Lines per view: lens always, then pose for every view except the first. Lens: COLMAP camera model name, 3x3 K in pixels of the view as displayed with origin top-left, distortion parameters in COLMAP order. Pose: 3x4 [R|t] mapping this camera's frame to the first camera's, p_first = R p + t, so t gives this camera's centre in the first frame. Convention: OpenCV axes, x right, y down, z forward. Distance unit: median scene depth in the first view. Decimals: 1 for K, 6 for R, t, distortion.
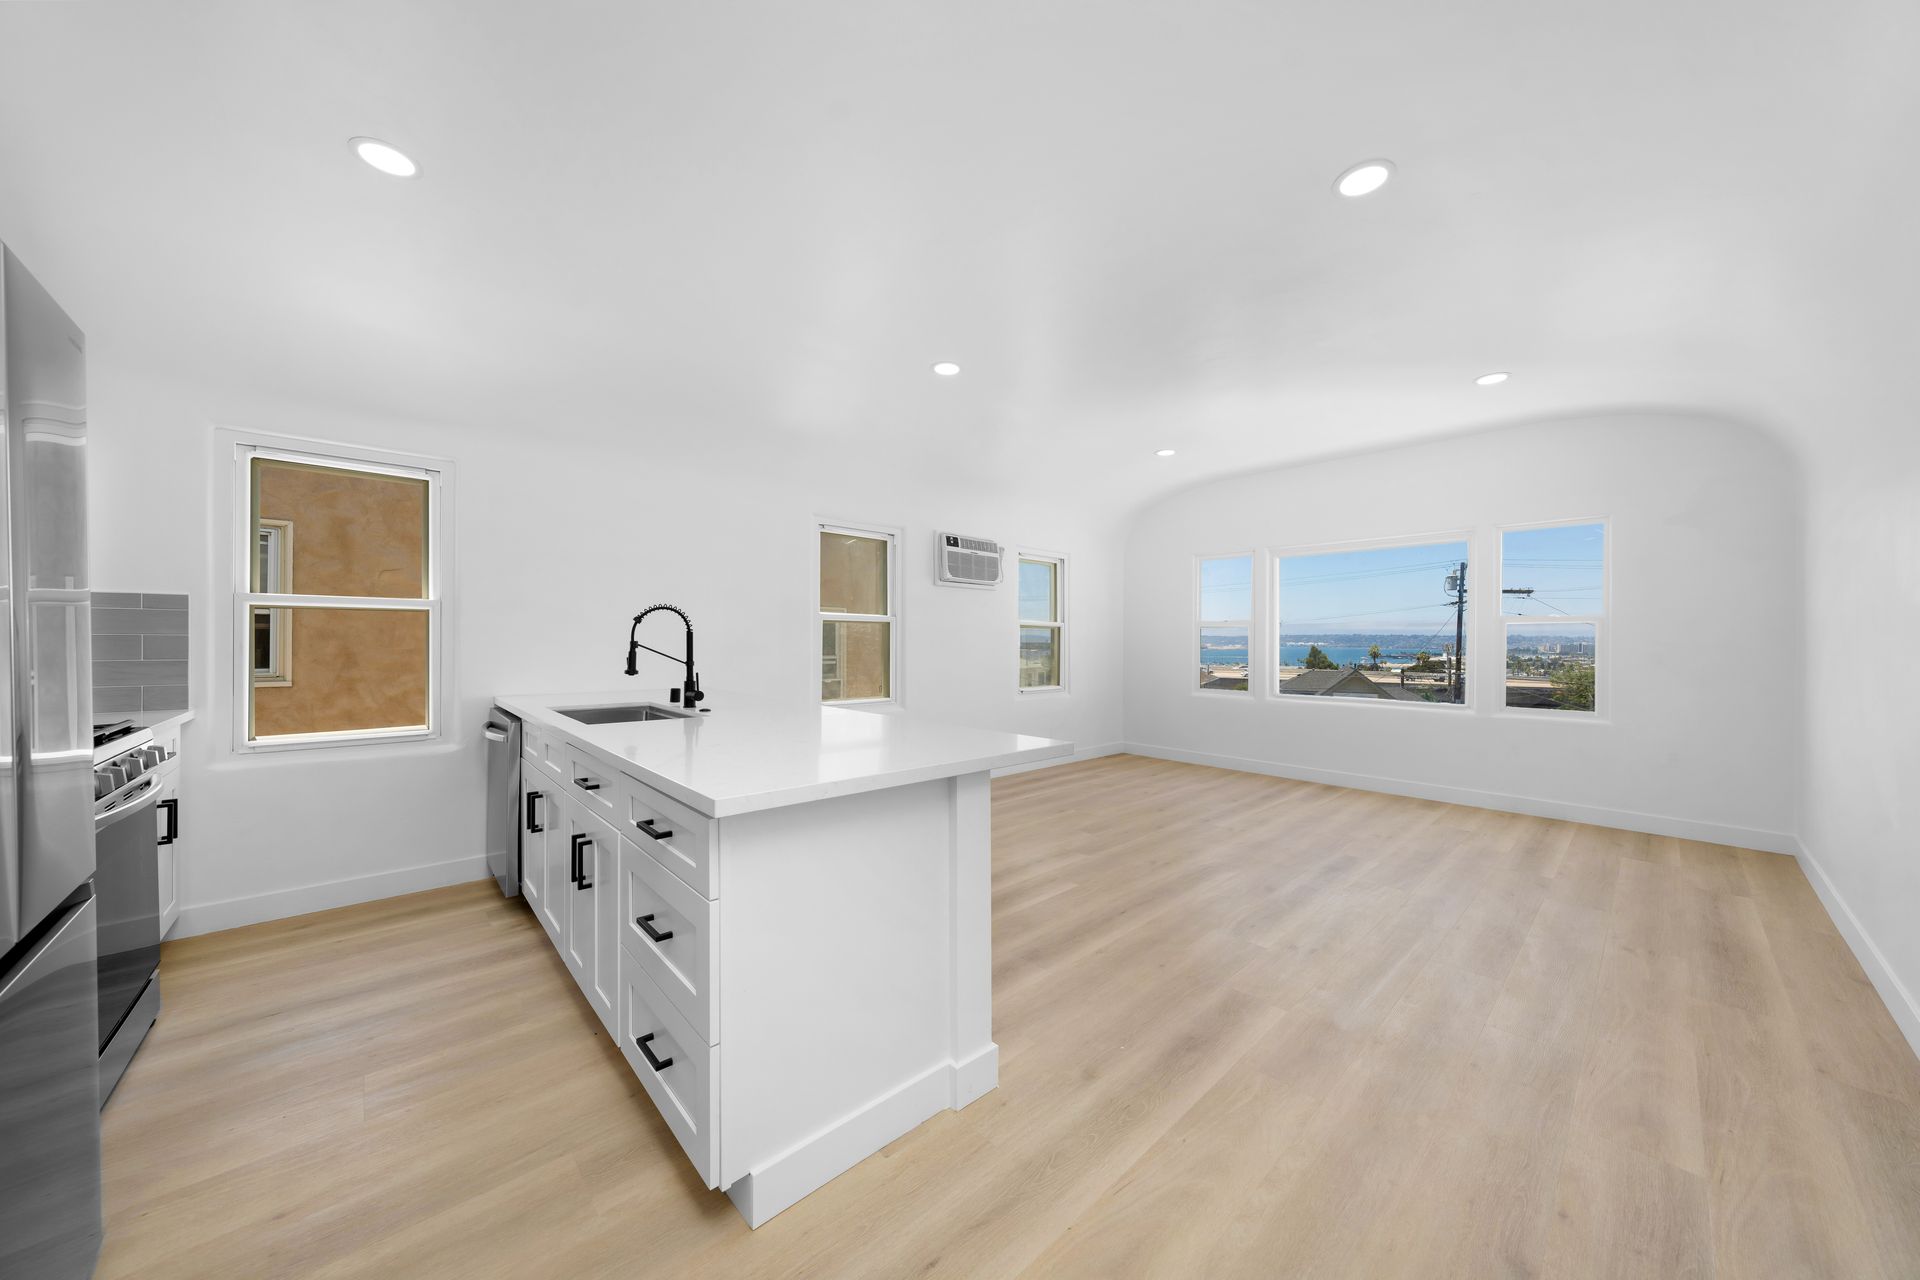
lens RADIAL K [[683.2, 0, 955.6], [0, 683.2, 643.0], [0, 0, 1]] dist [0.002164, 0.000120]
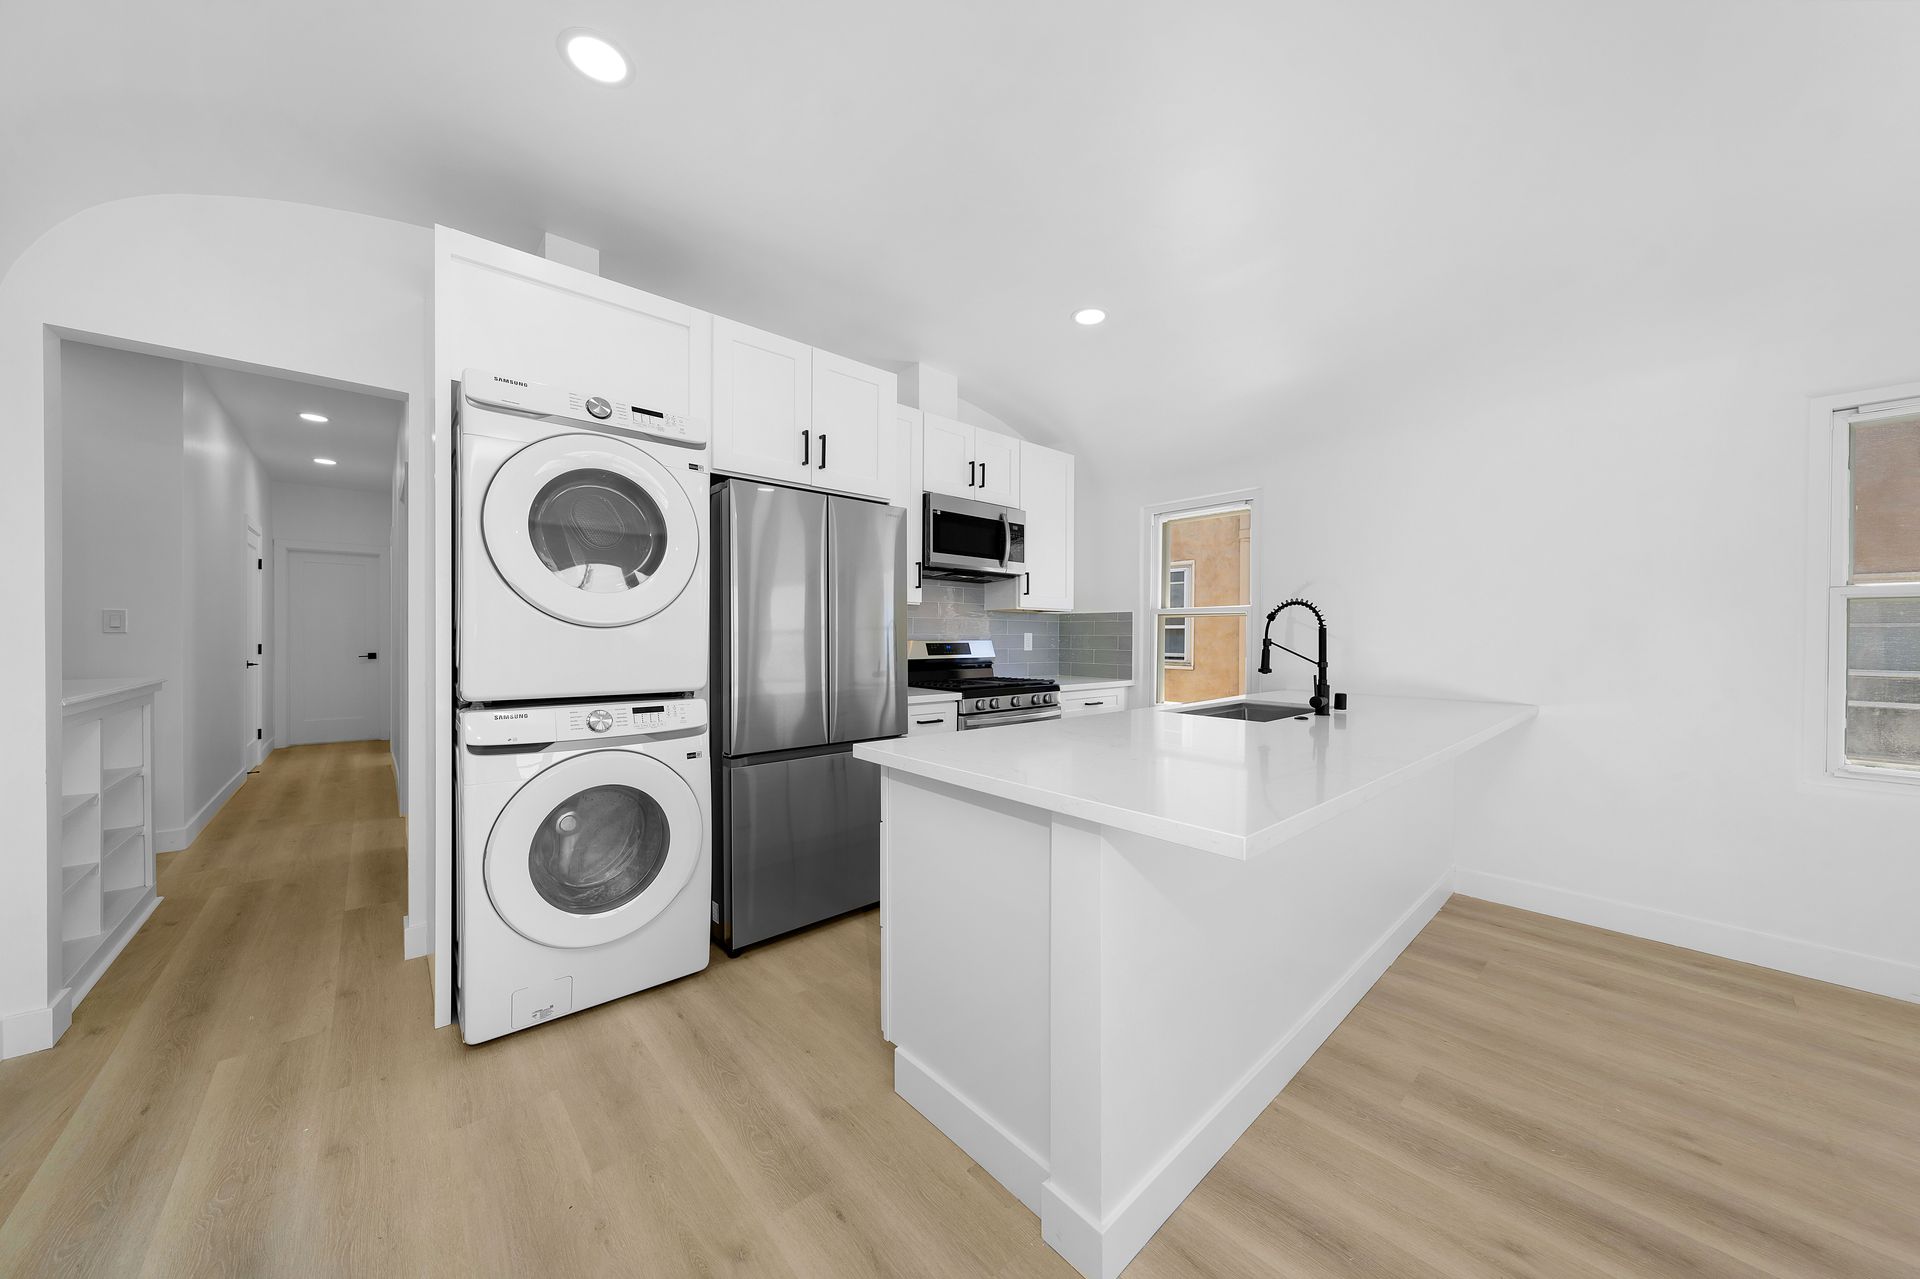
lens RADIAL K [[643.1, 0, 952.5], [0, 643.1, 634.7], [0, 0, 1]] dist [0.000287, -0.000005]
pose [[-0.019120, -0.004747, -0.999806, 0.452538], [-0.012123, 0.999916, -0.004515, 0.000858], [0.999744, 0.012035, -0.019176, 0.551344]]
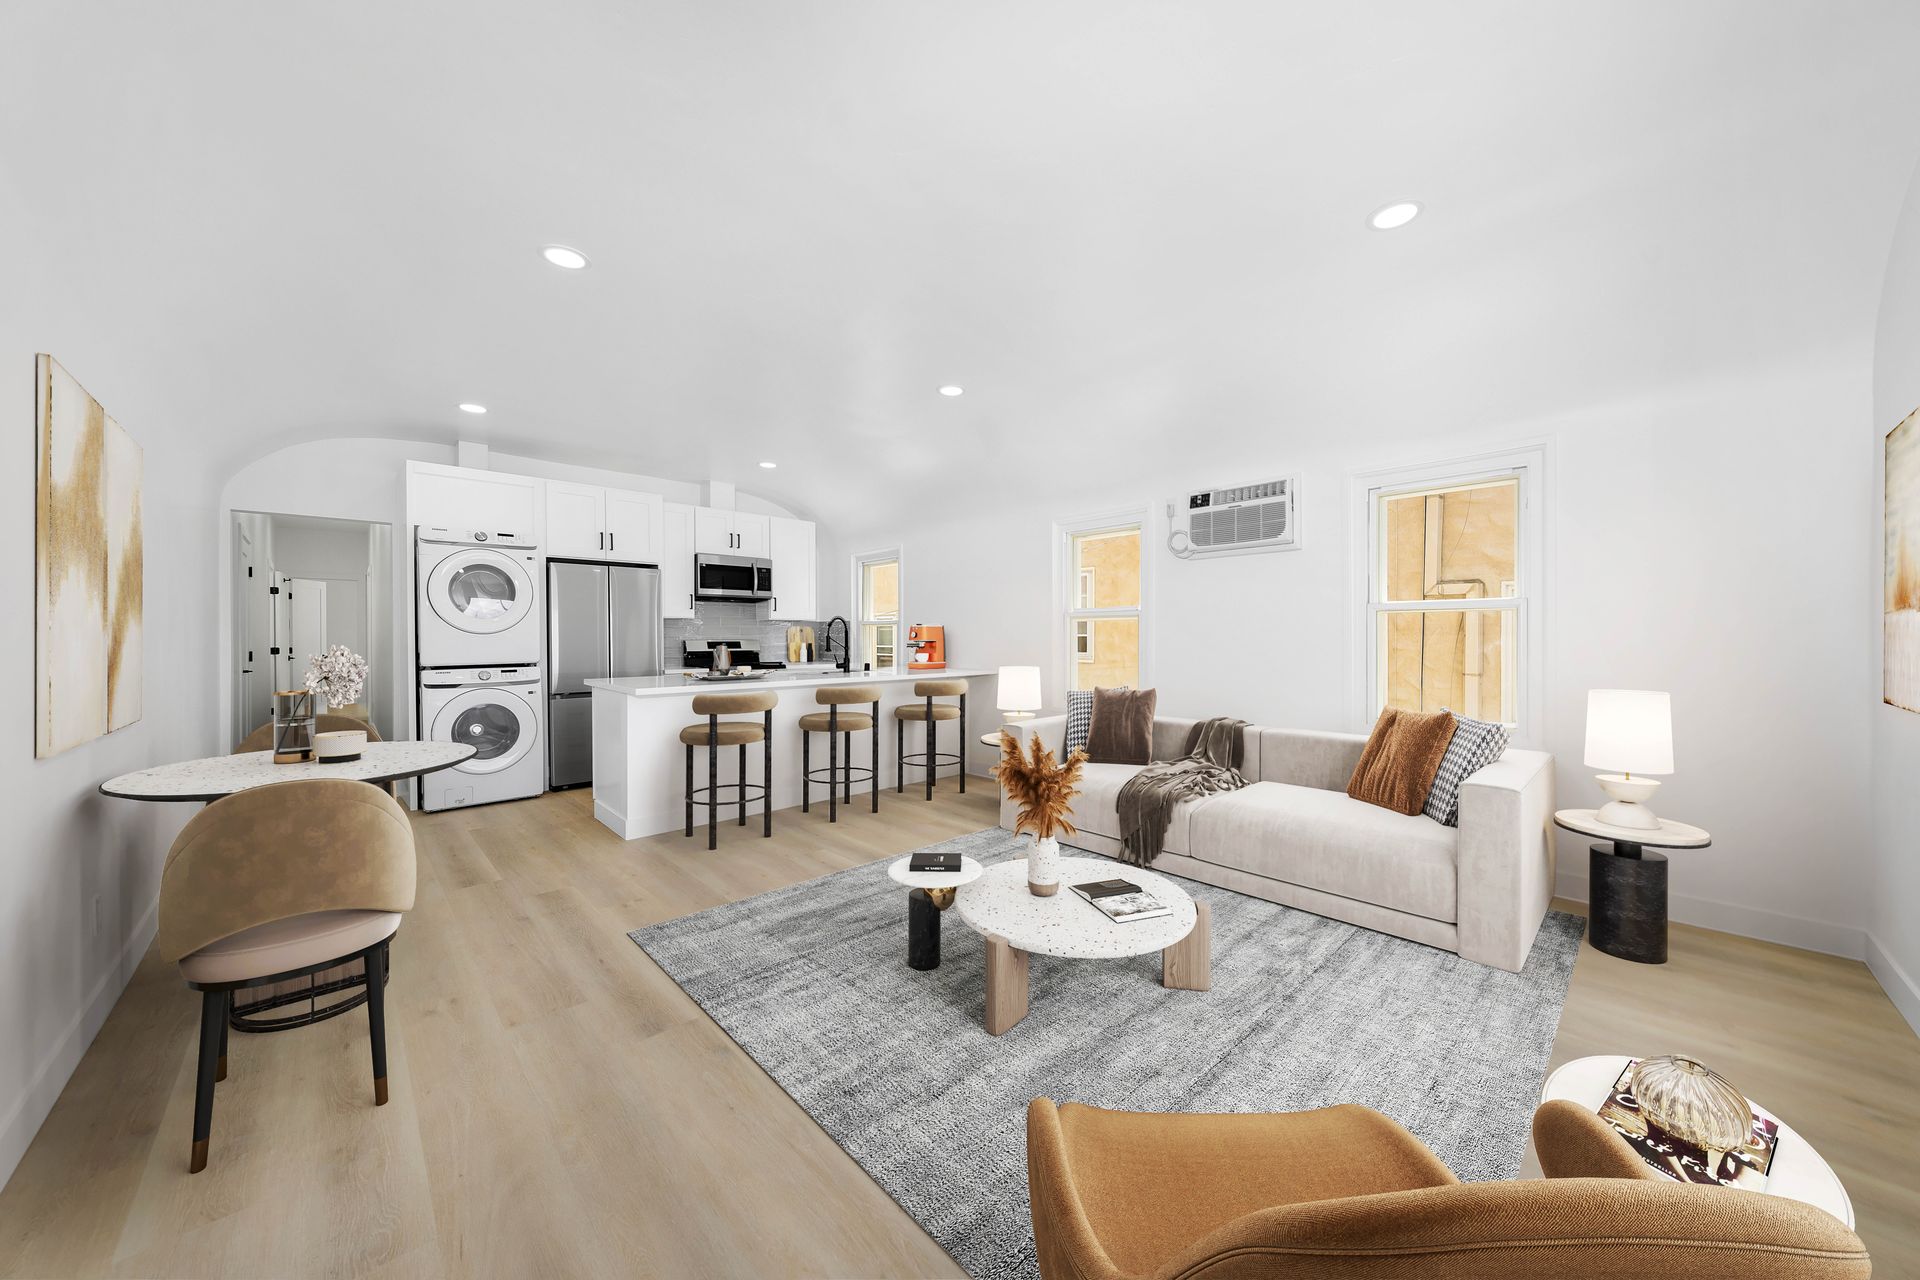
lens RADIAL K [[664.4, 0, 970.8], [0, 664.4, 642.5], [0, 0, 1]] dist [-0.001241, -0.000056]
pose [[0.029080, -0.000864, -0.999577, 1.010680], [0.007300, 0.999973, -0.000652, 0.014748], [0.999550, -0.007277, 0.029086, 0.982532]]
